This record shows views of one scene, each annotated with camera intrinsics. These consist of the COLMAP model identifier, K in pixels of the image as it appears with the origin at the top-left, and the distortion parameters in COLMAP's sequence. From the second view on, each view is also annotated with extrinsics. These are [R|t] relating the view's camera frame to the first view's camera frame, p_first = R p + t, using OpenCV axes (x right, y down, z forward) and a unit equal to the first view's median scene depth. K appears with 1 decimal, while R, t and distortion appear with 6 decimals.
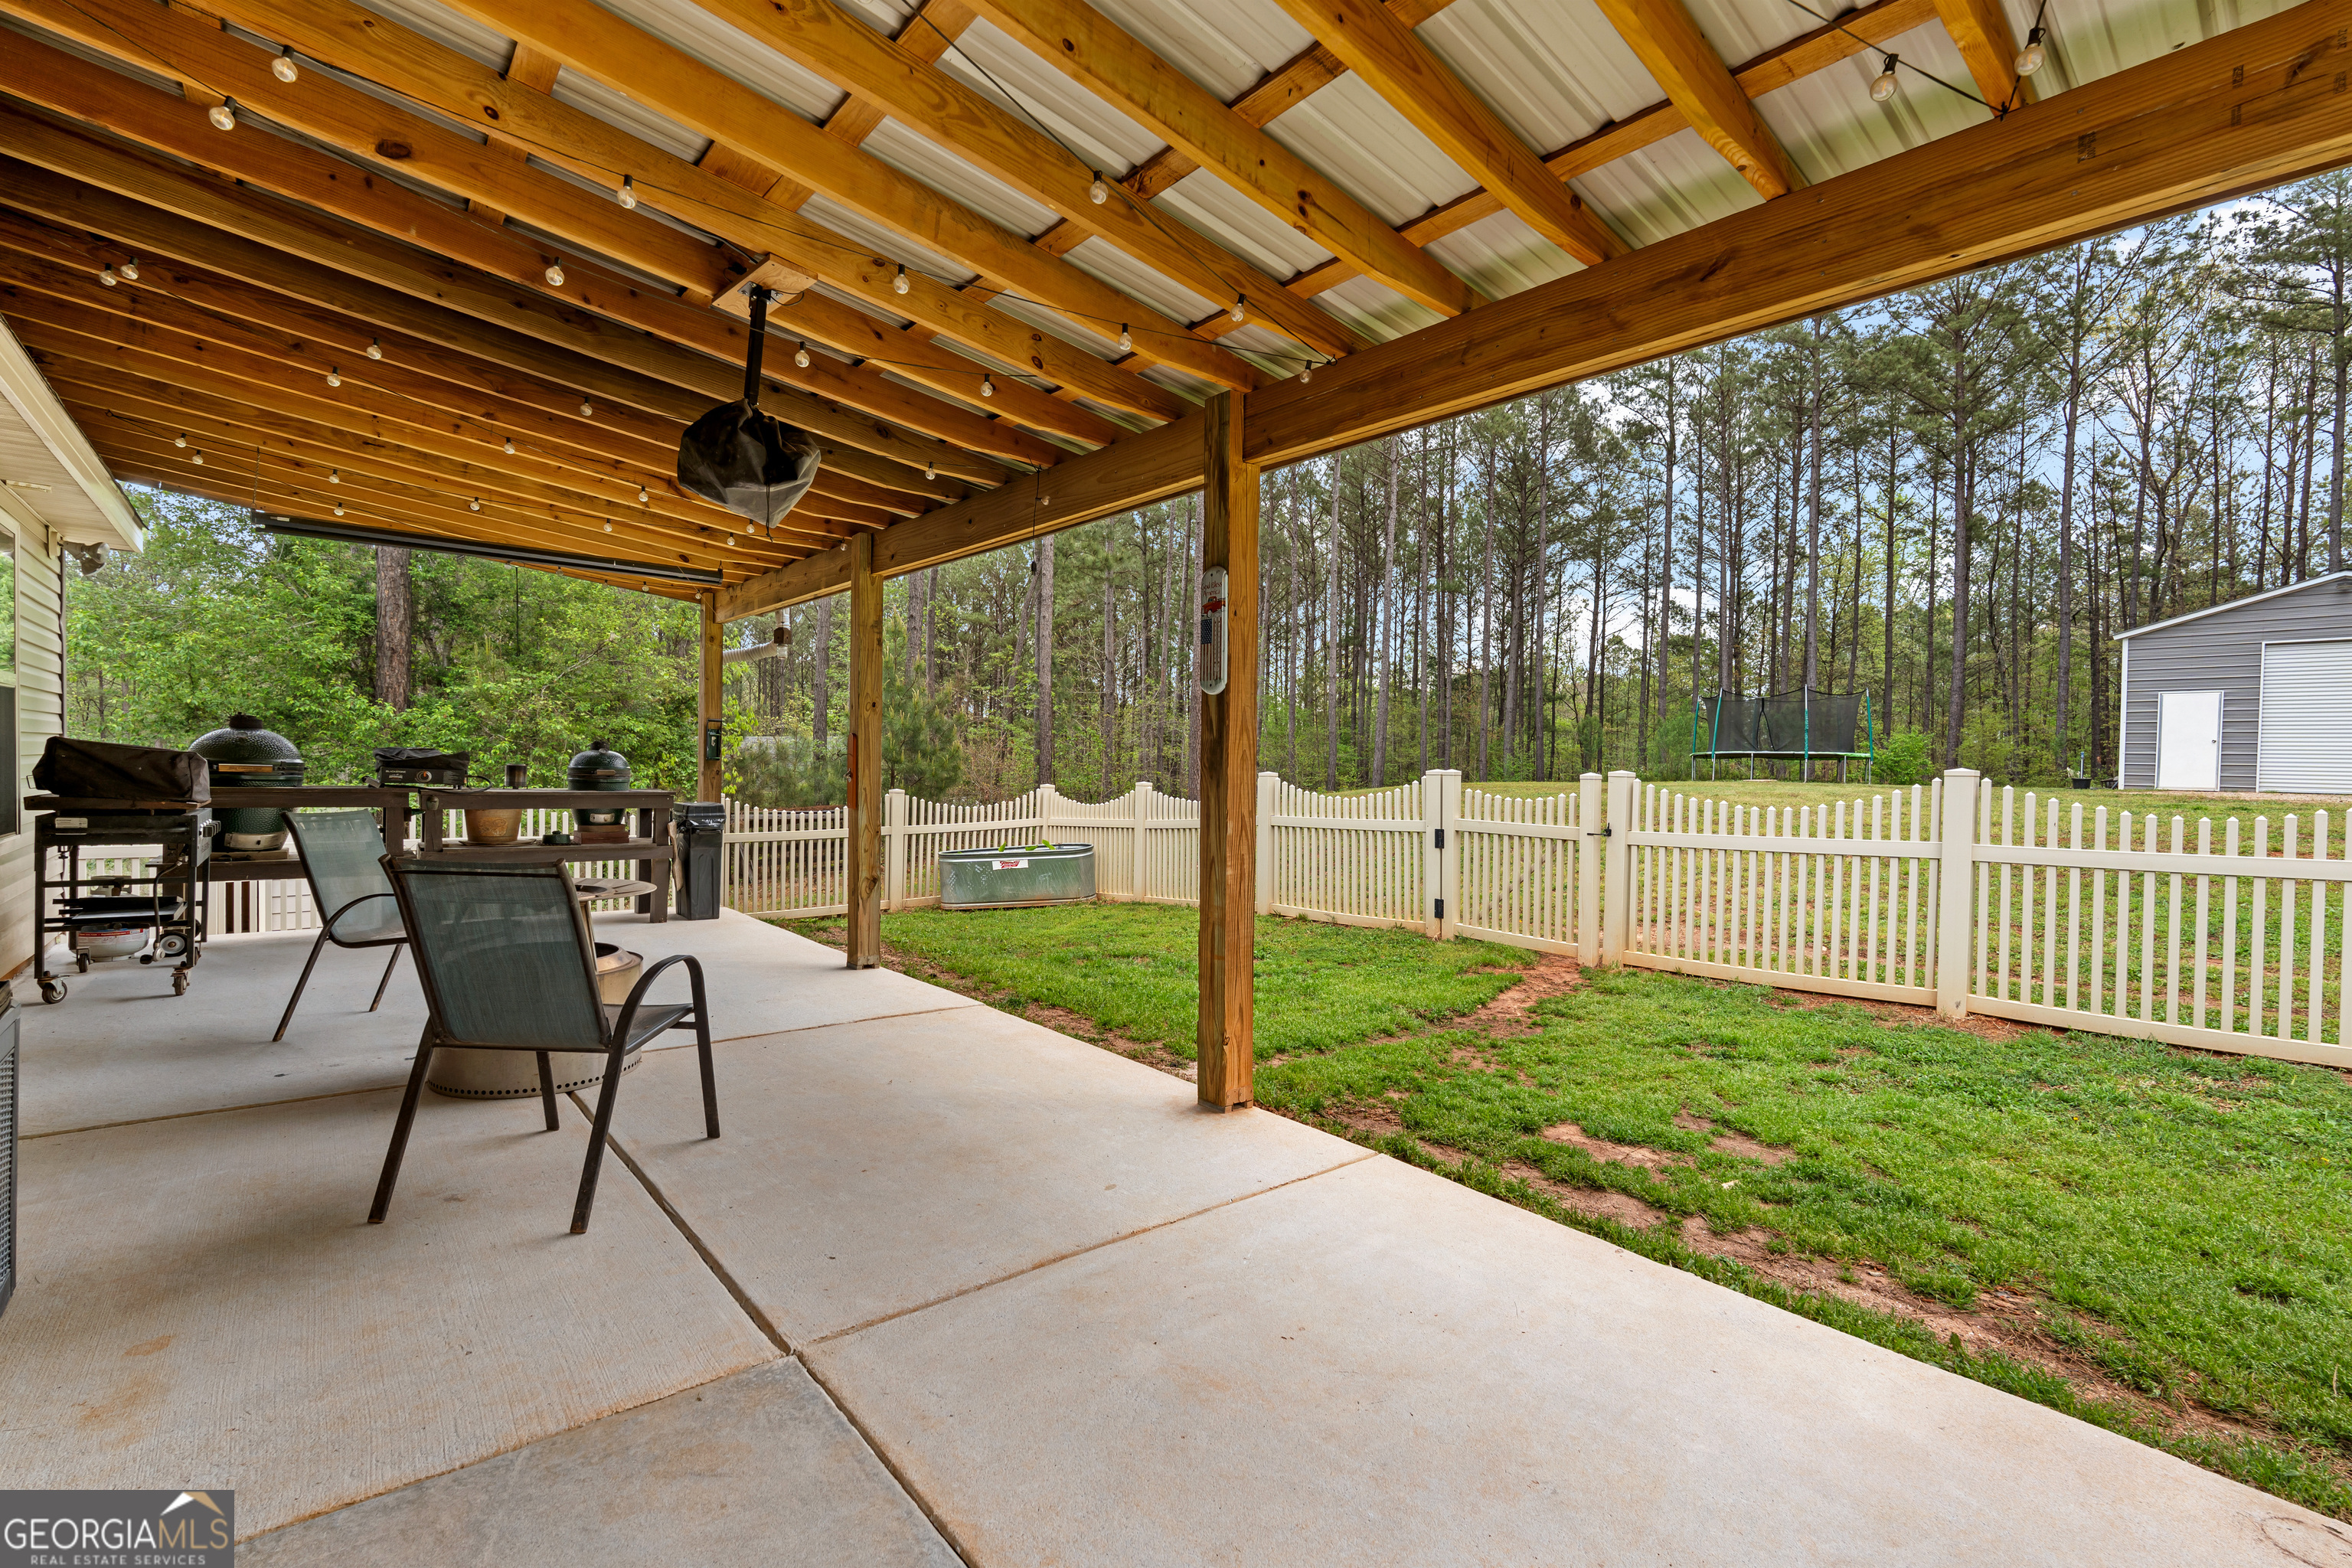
lens RADIAL K [[1022.9, 0, 1176.0], [0, 1022.9, 784.0], [0, 0, 1]] dist [-0.006865, 0.001317]
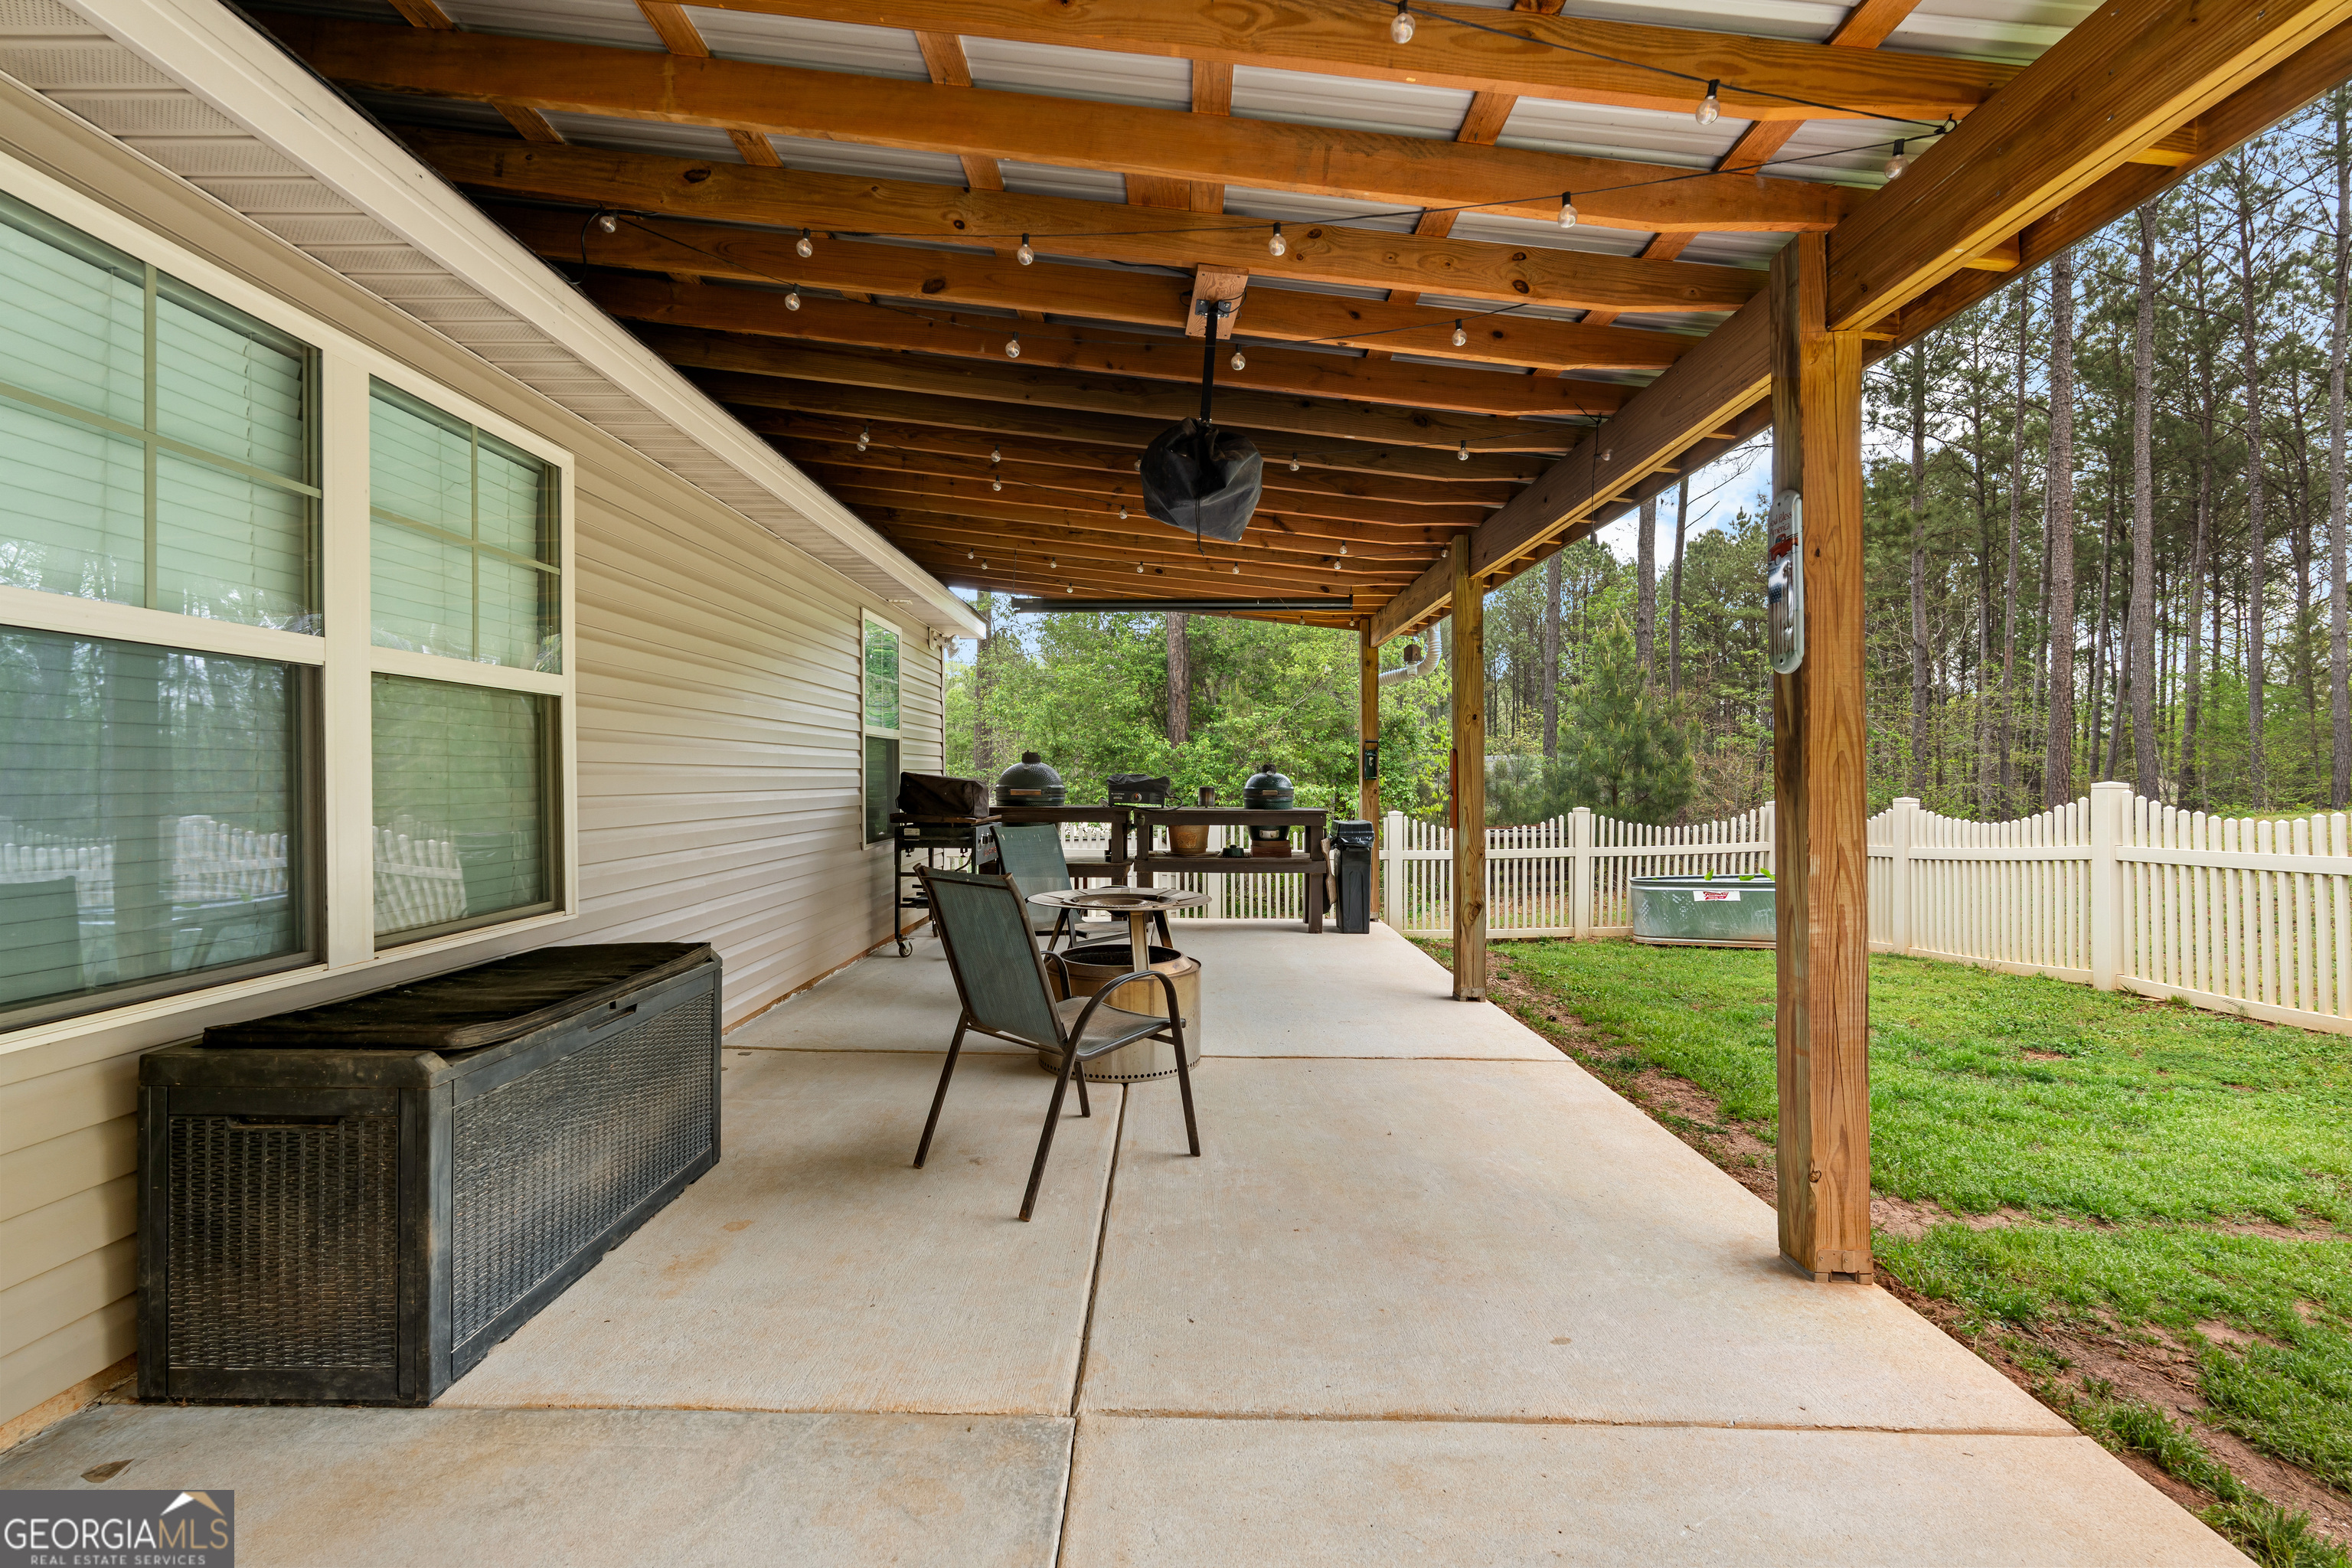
lens RADIAL K [[1022.9, 0, 1176.0], [0, 1022.9, 784.0], [0, 0, 1]] dist [-0.006865, 0.001317]
pose [[0.753649, -0.015584, -0.657093, 0.139281], [0.004162, 0.999812, -0.018938, -0.000436], [0.657264, 0.011538, 0.753572, 0.155496]]
